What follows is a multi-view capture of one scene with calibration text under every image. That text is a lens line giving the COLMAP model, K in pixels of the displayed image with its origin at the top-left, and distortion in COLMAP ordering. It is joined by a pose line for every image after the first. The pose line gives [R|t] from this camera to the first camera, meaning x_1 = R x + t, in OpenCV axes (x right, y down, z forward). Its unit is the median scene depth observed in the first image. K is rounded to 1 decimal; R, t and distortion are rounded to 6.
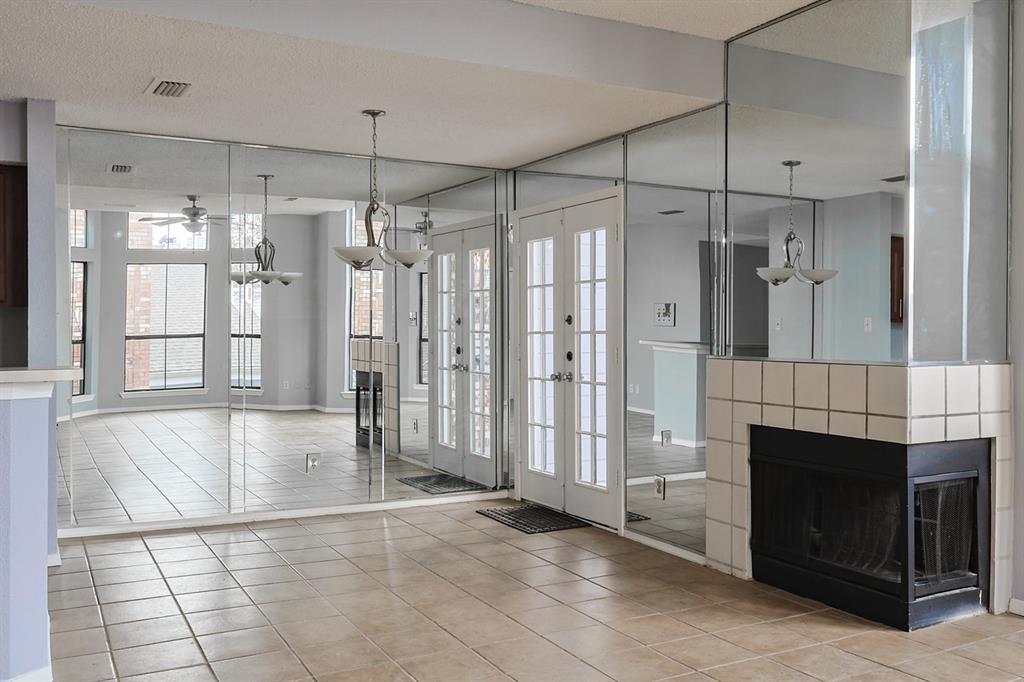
lens RADIAL K [[927.2, 0, 512.0], [0, 927.2, 341.0], [0, 0, 1]] dist [0.012938, 0.003485]
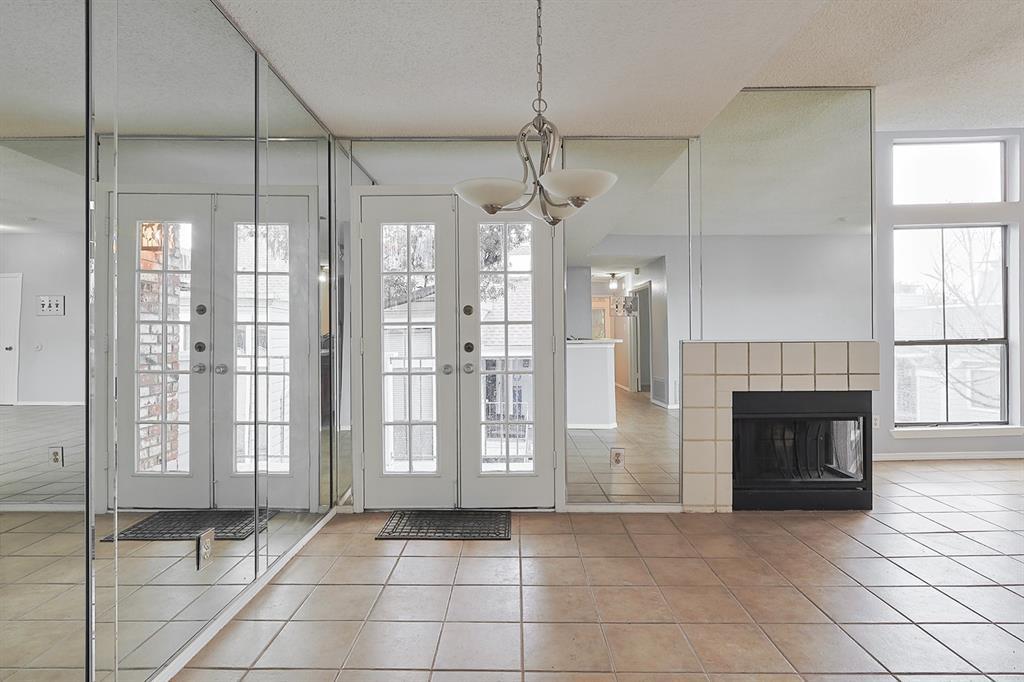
lens RADIAL K [[549.6, 0, 512.6], [0, 549.6, 331.0], [0, 0, 1]] dist [-0.000224, 0.000396]
pose [[0.471313, 0.000989, 0.881966, -0.475044], [0.013789, 0.999869, -0.008490, 0.005681], [-0.881858, 0.016163, 0.471237, 0.757064]]
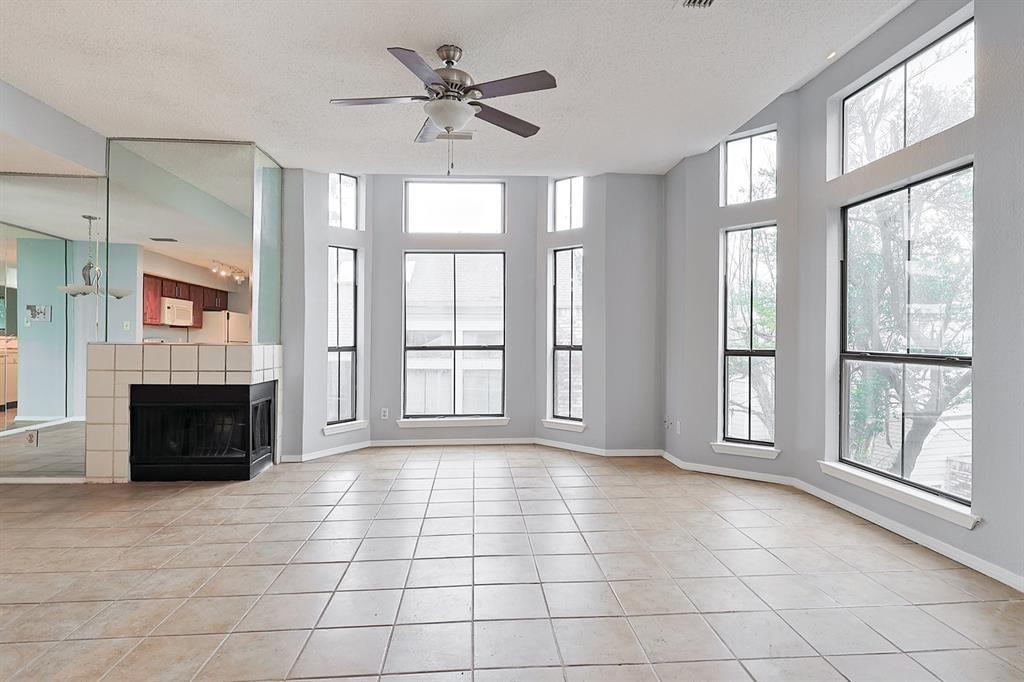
lens RADIAL K [[534.6, 0, 512.0], [0, 534.6, 341.0], [0, 0, 1]] dist [0.001644, 0.000697]
pose [[0.407777, 0.001016, 0.913081, -0.264371], [0.000047, 0.999999, -0.001134, 0.013318], [-0.913082, 0.000505, 0.407777, 0.021272]]
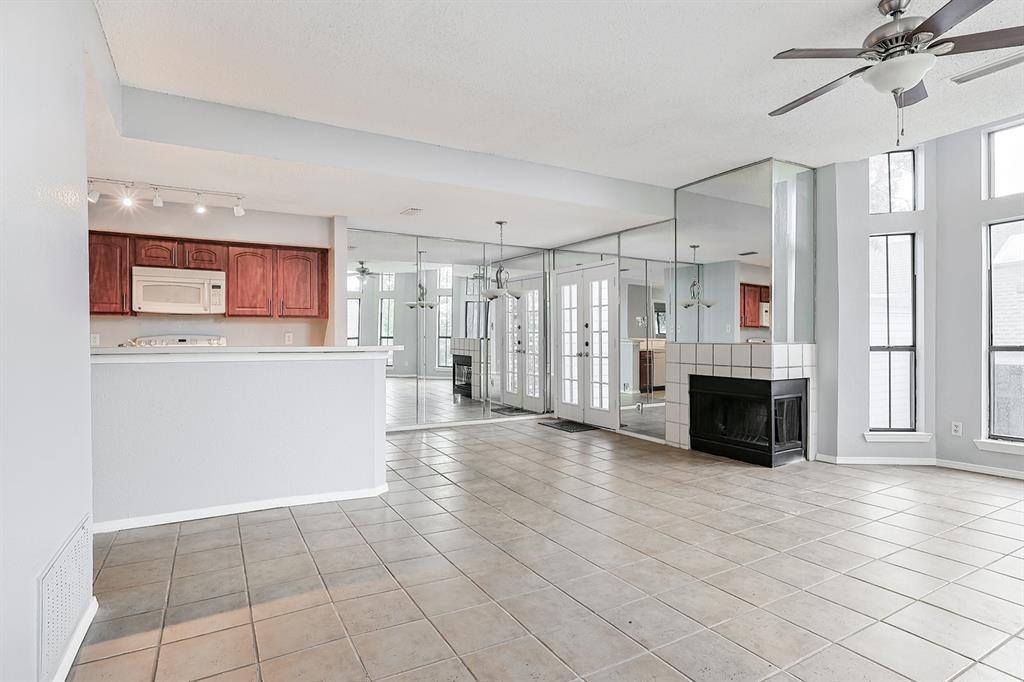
lens RADIAL K [[534.6, 0, 512.0], [0, 534.6, 341.0], [0, 0, 1]] dist [0.001644, 0.000697]
pose [[0.999571, -0.003767, 0.029054, -0.144450], [0.003875, 0.999986, -0.003687, 0.015128], [-0.029040, 0.003798, 0.999571, -0.150147]]
